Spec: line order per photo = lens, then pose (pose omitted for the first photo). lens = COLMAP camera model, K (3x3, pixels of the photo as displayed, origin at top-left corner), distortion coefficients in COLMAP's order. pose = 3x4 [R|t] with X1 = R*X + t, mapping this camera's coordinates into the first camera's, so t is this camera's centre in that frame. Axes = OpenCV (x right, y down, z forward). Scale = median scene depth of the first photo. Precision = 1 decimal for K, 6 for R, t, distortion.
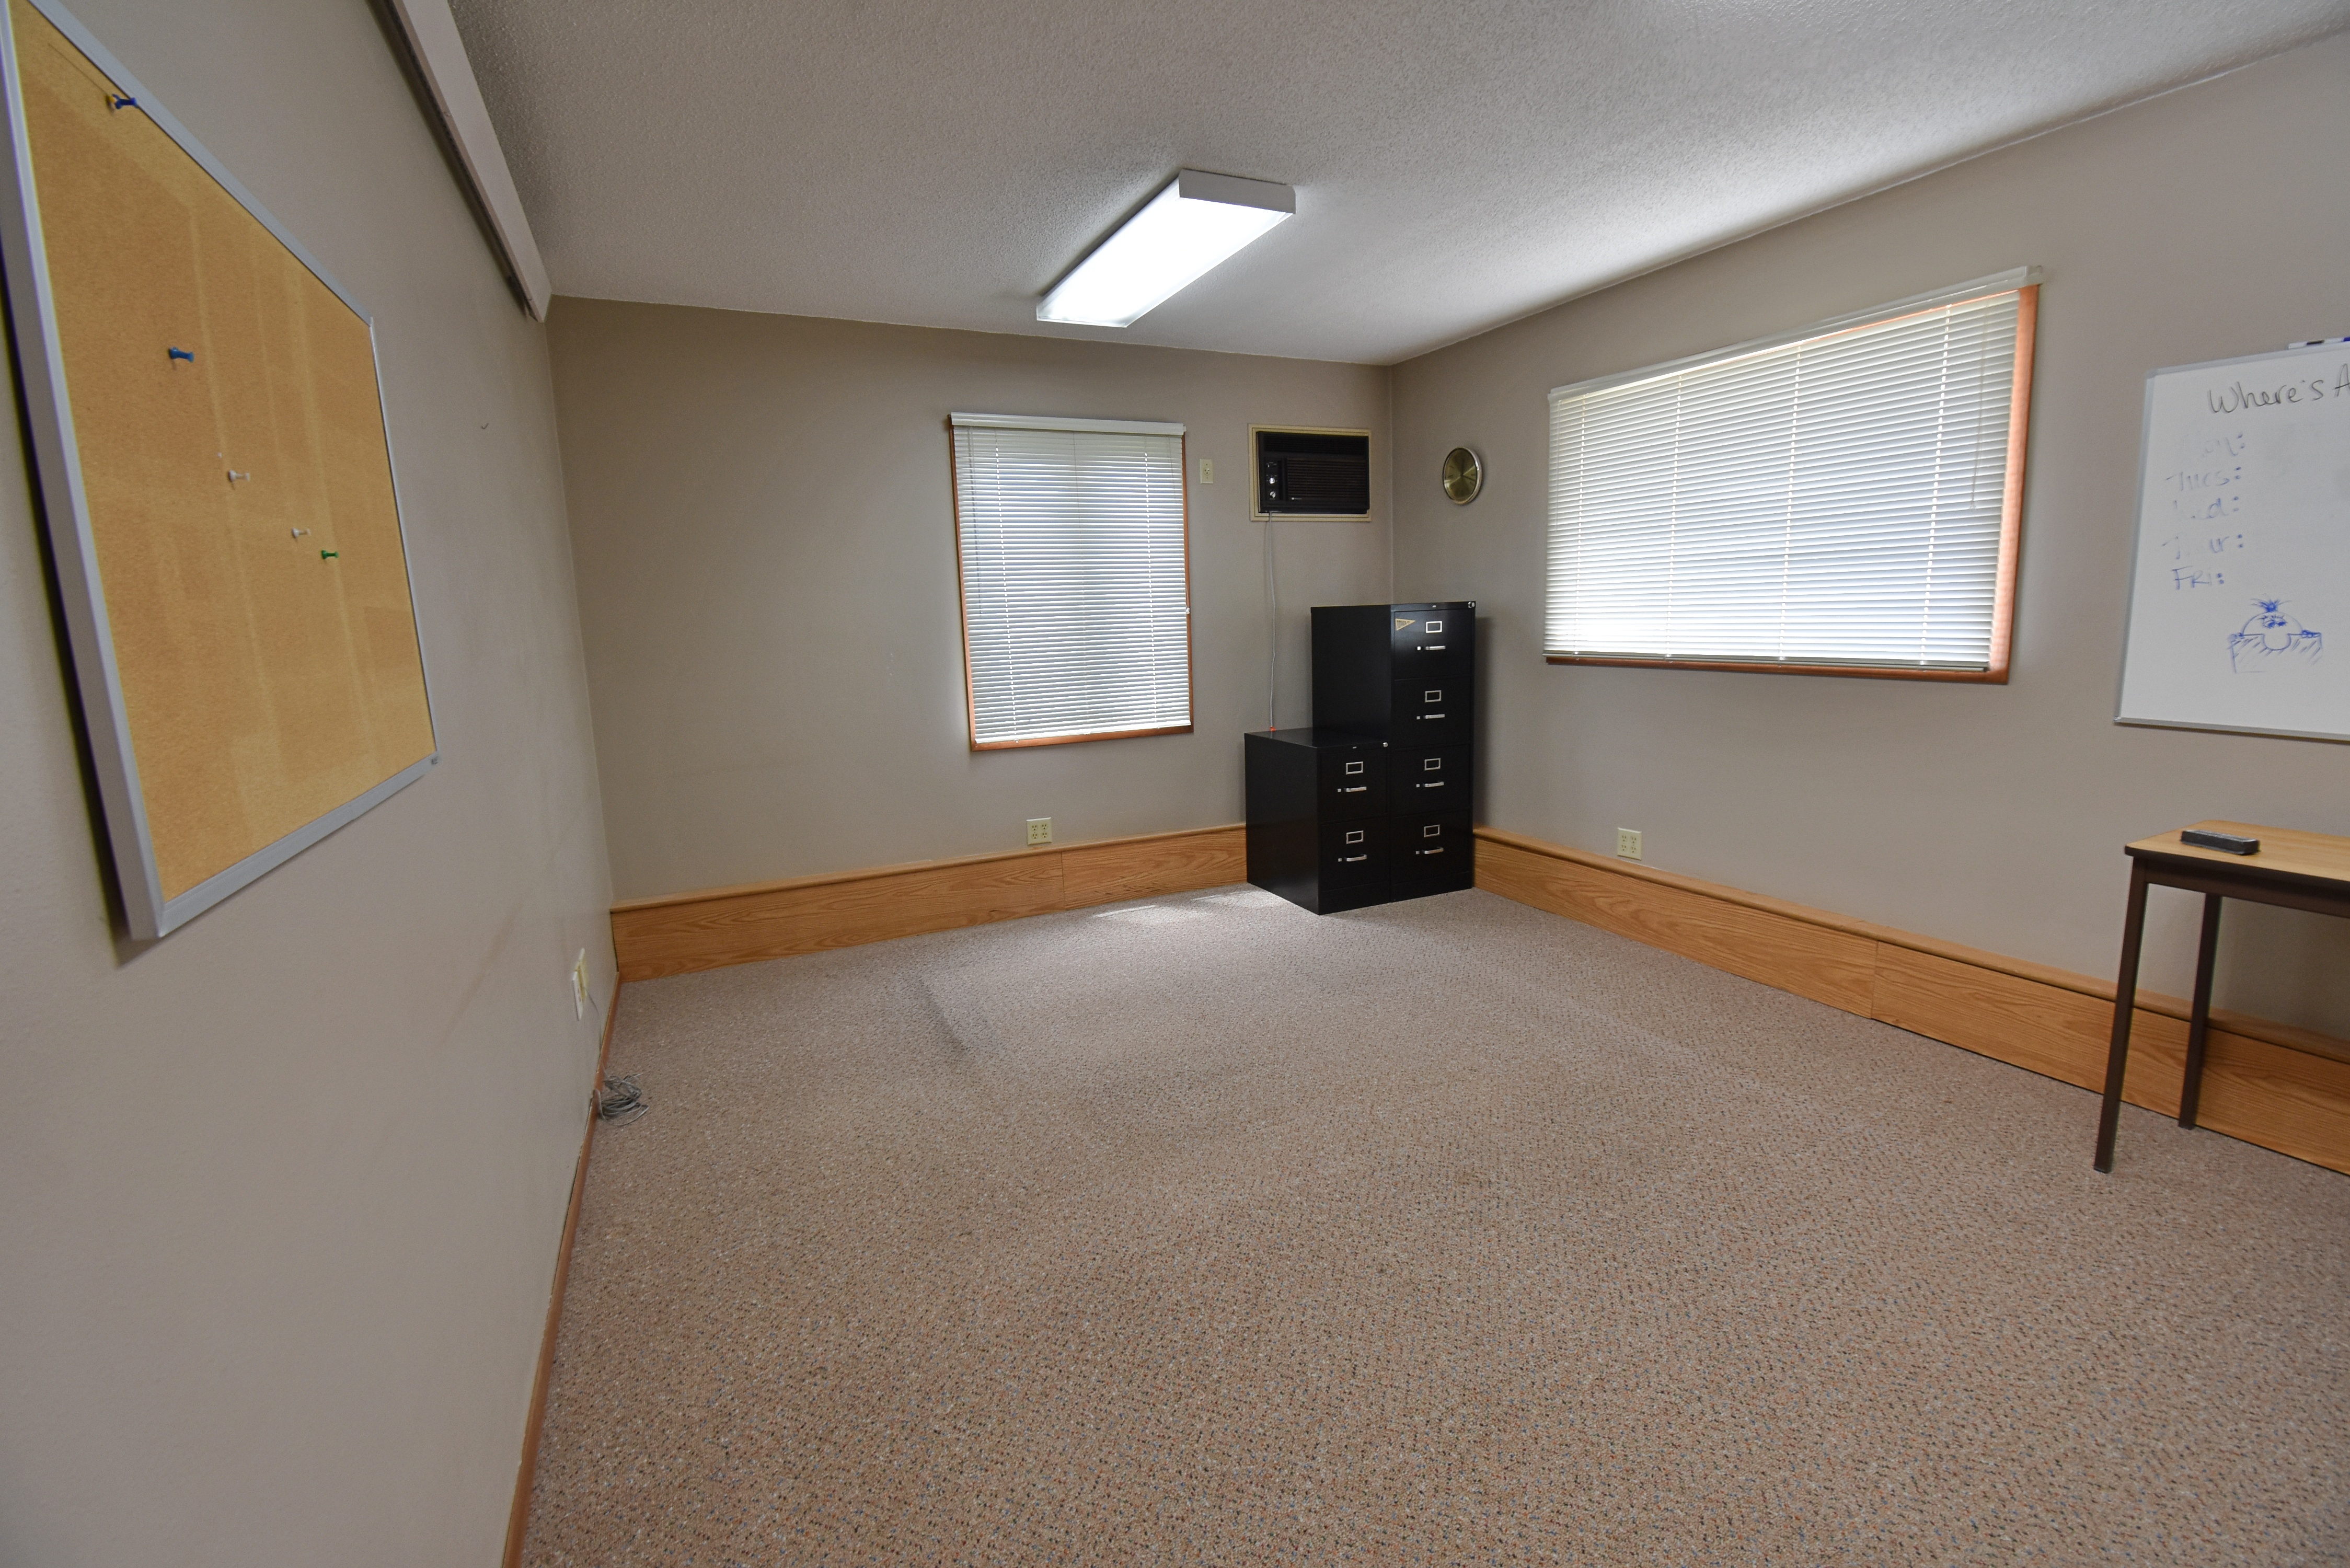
lens RADIAL K [[1052.7, 0, 1174.8], [0, 1052.7, 774.6], [0, 0, 1]] dist [-0.003439, -0.000709]
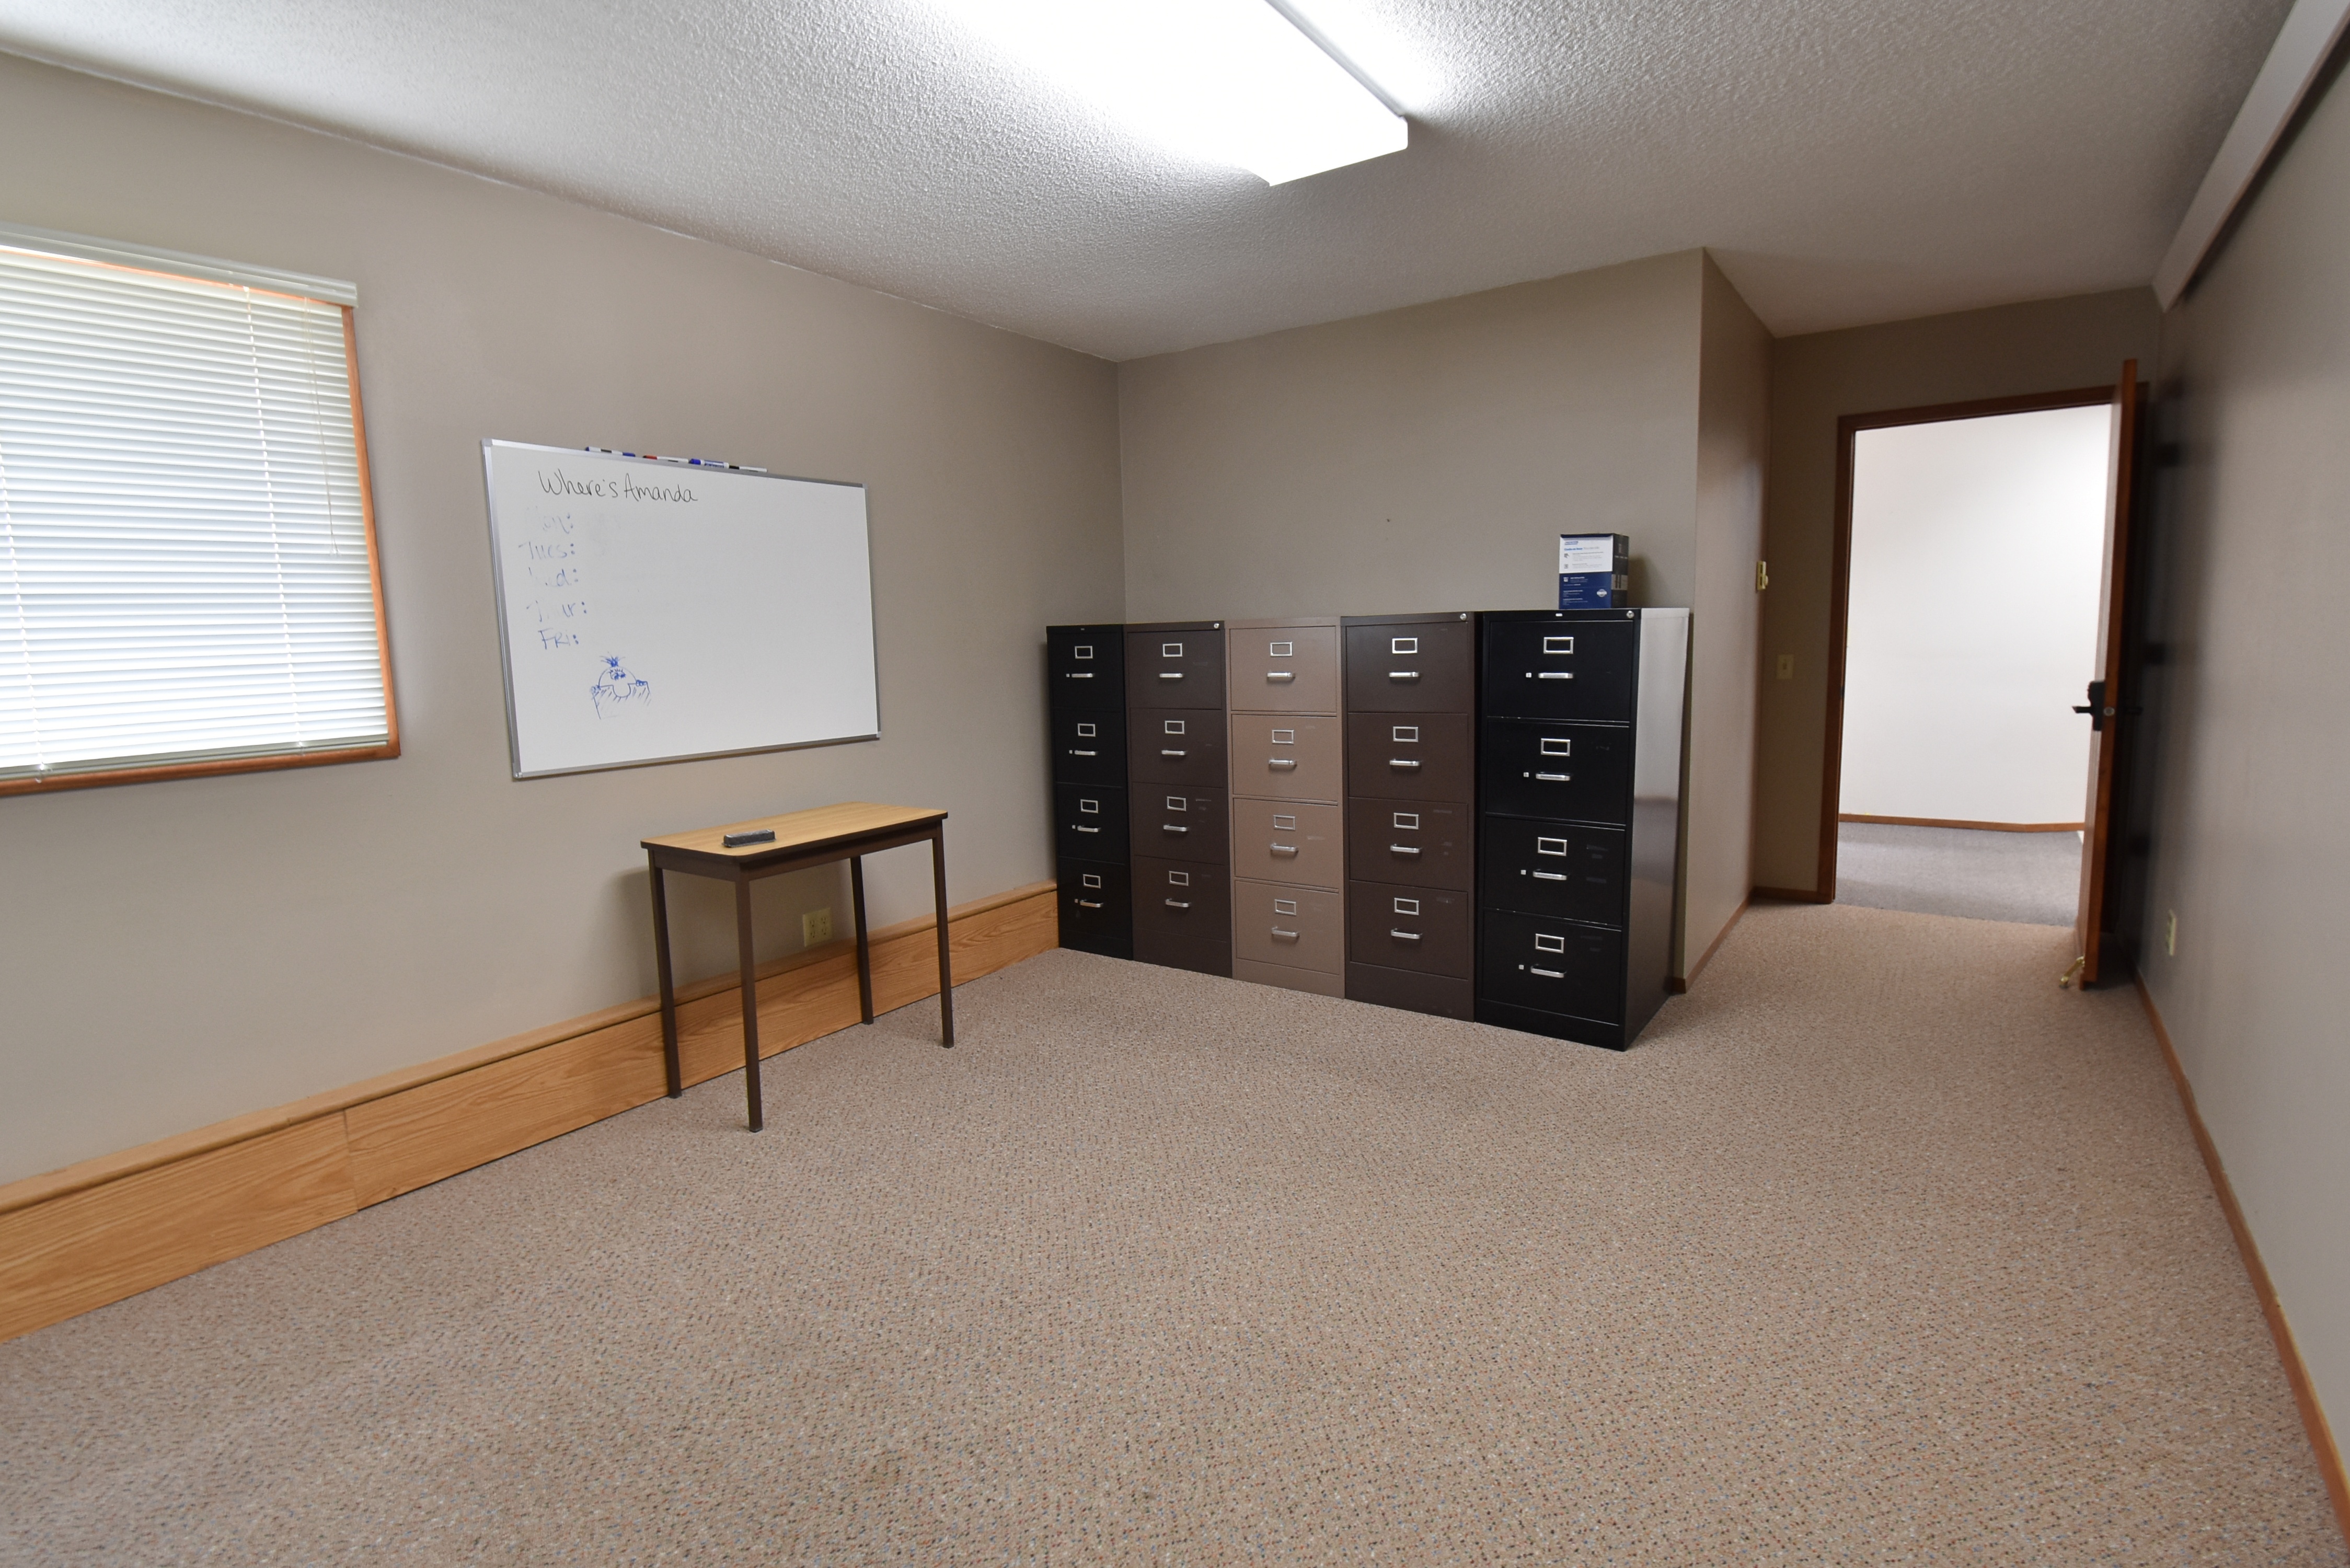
lens RADIAL K [[1139.2, 0, 1174.1], [0, 1139.2, 780.3], [0, 0, 1]] dist [-0.003312, -0.001262]
pose [[-0.482231, -0.076409, 0.872705, -0.359317], [0.180180, 0.966240, 0.184161, -0.129708], [-0.857314, 0.246052, -0.452184, 0.904126]]
